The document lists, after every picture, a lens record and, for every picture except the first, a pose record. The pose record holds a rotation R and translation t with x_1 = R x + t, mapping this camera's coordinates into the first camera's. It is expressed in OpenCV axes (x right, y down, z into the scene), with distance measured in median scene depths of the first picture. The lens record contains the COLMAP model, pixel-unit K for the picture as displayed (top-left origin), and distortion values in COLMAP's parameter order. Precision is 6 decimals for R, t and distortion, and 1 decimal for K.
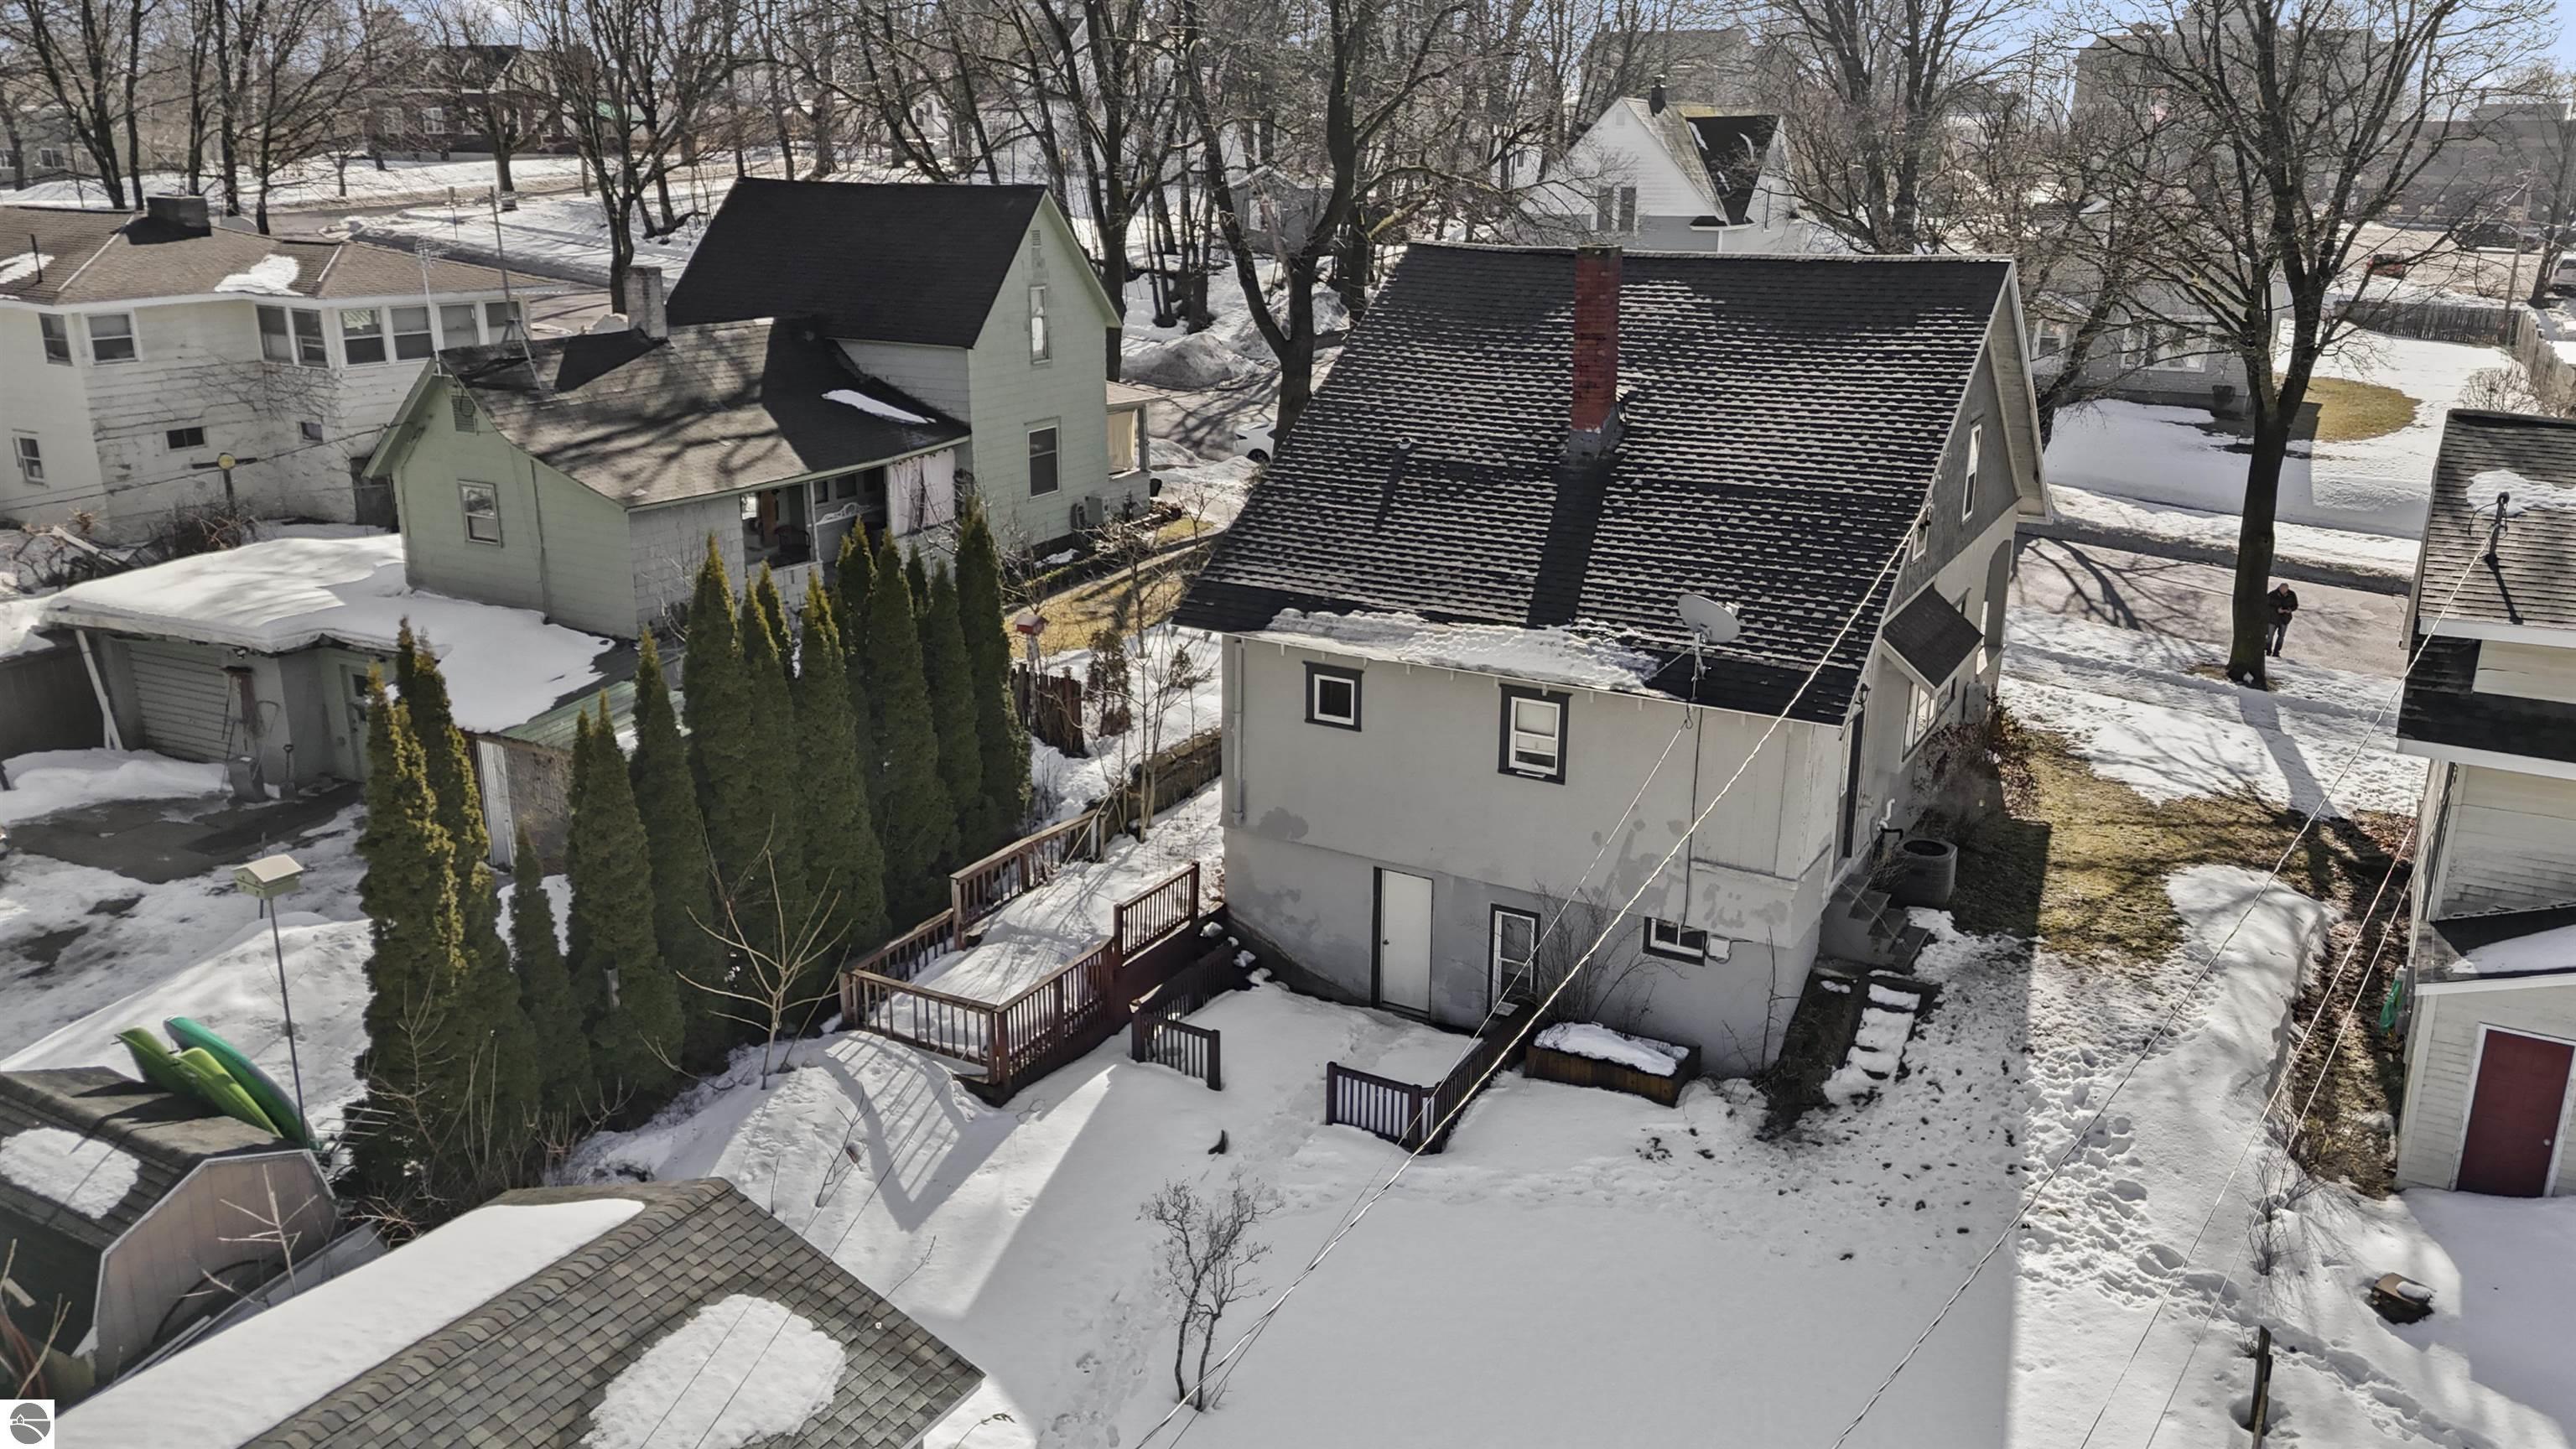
lens RADIAL K [[1869.8, 0, 1288.0], [0, 1869.8, 724.5], [0, 0, 1]] dist [0.138610, -0.245536]
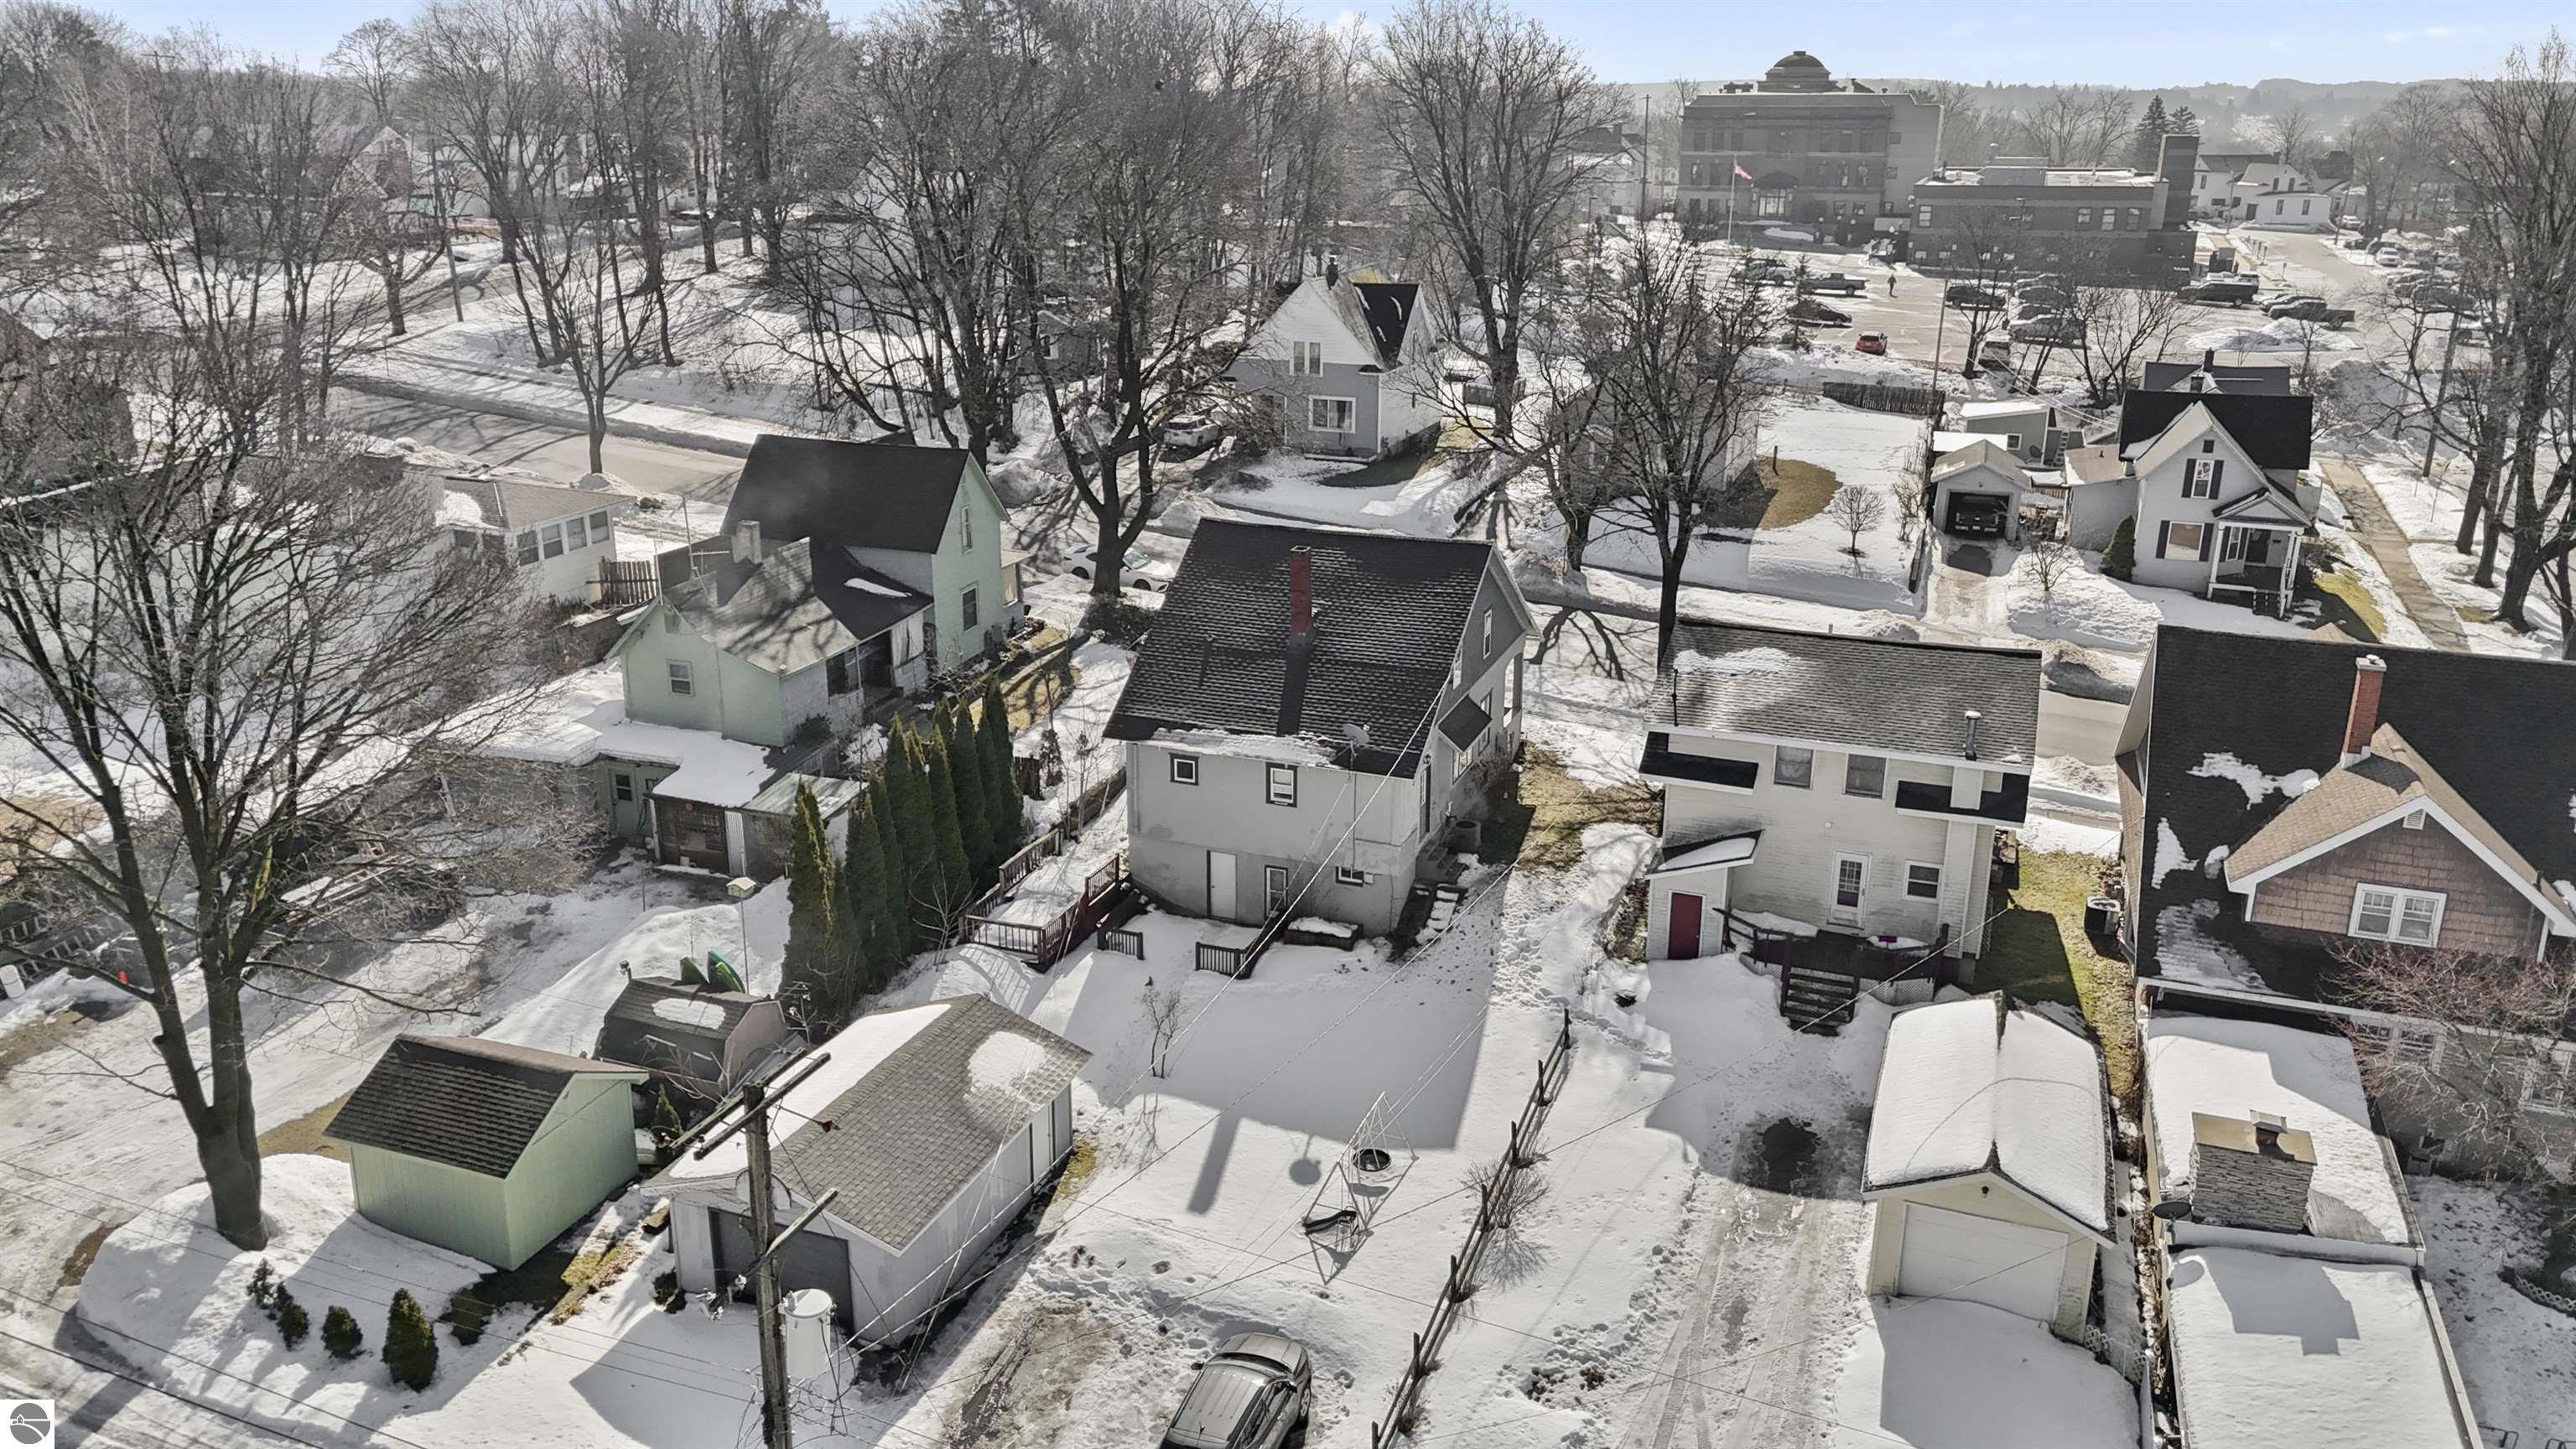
lens RADIAL K [[1882.5, 0, 1288.0], [0, 1882.5, 724.5], [0, 0, 1]] dist [0.088443, -0.087390]
pose [[0.987855, -0.050040, 0.147103, -0.165918], [0.046342, 0.998520, 0.028462, -0.118613], [-0.148309, -0.021300, 0.988712, -1.069995]]
